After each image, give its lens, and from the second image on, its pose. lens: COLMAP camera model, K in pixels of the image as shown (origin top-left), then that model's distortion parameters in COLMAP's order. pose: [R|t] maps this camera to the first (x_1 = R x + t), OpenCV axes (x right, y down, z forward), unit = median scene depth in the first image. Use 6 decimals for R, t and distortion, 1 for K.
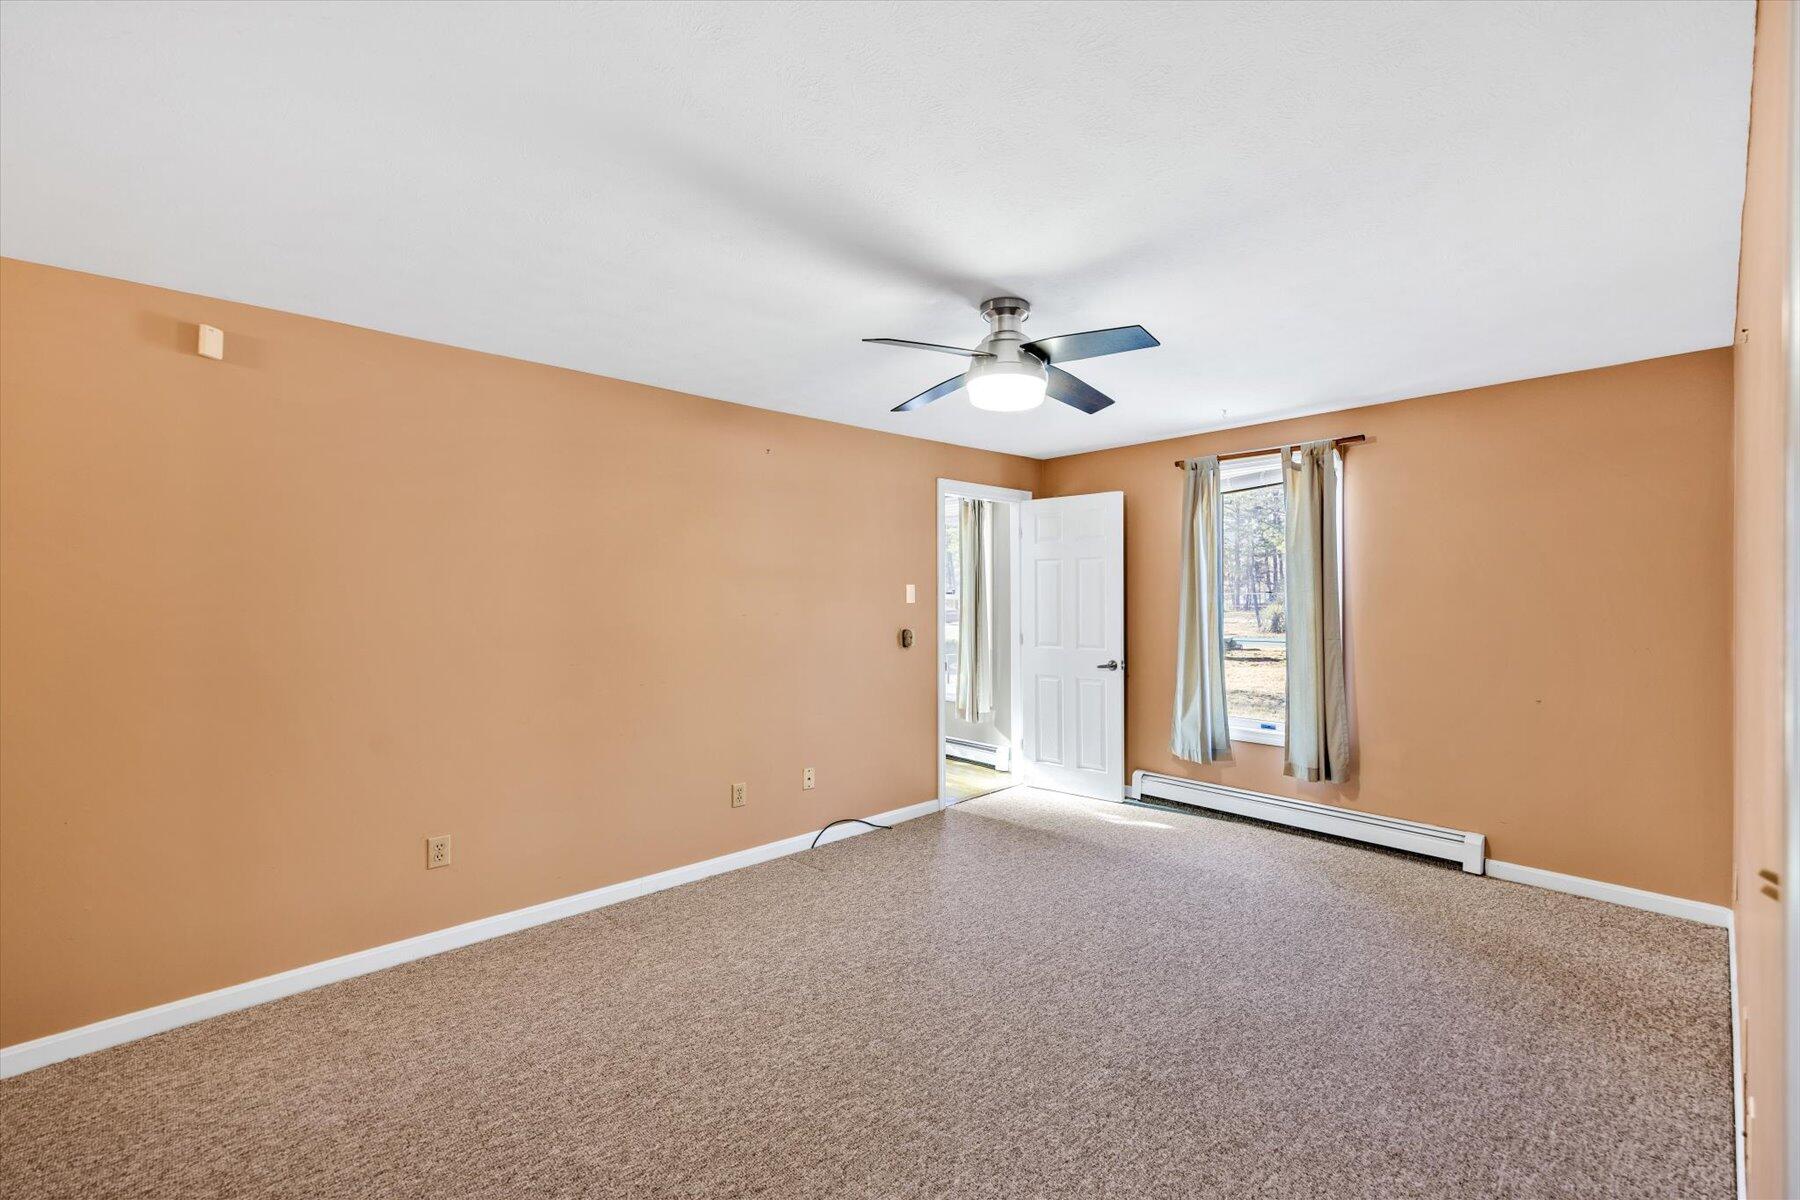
lens RADIAL K [[723.3, 0, 906.2], [0, 723.3, 597.1], [0, 0, 1]] dist [0.006188, 0.000966]
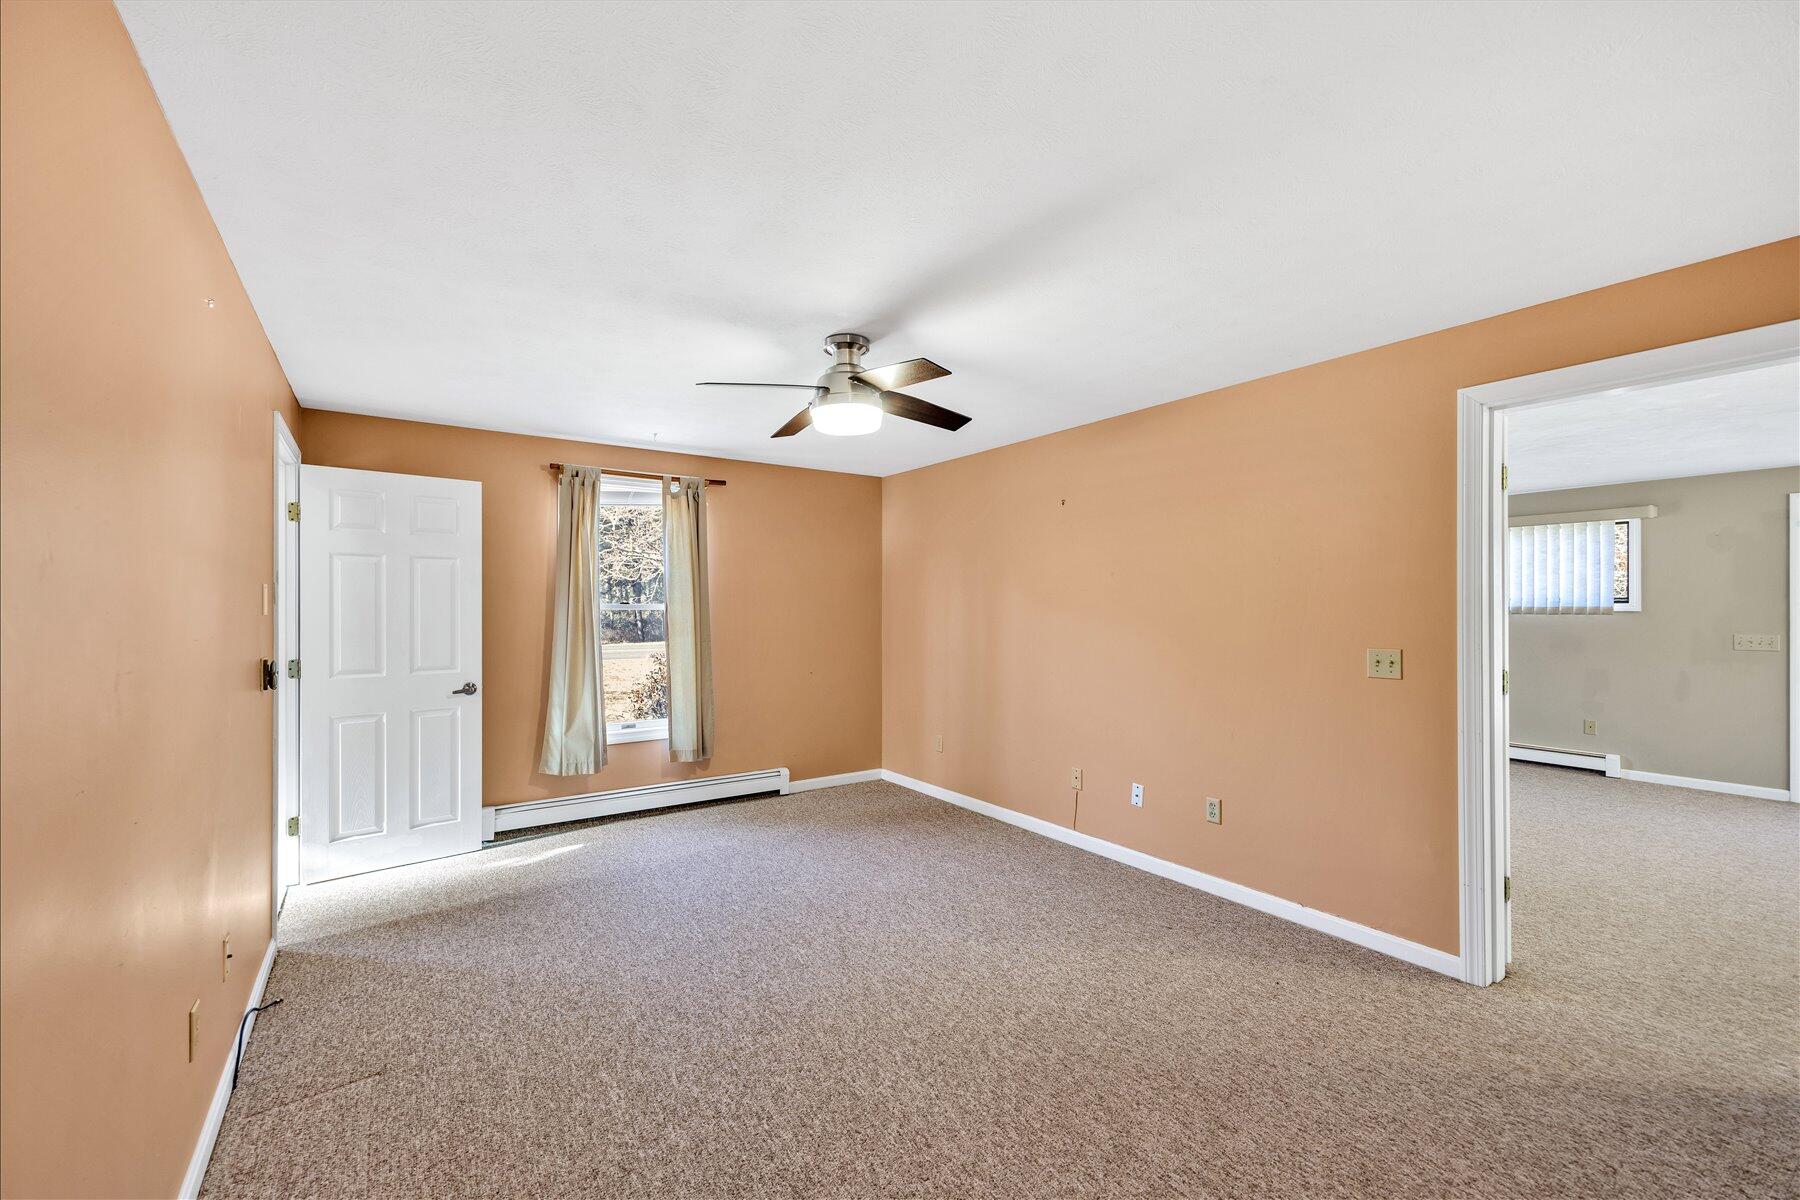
lens RADIAL K [[756.2, 0, 894.0], [0, 756.2, 600.8], [0, 0, 1]] dist [-0.001976, 0.000487]
pose [[0.170100, 0.011038, 0.985365, -0.583312], [0.003146, 0.999926, -0.011744, 0.005638], [-0.985422, 0.005097, 0.170053, 0.437829]]
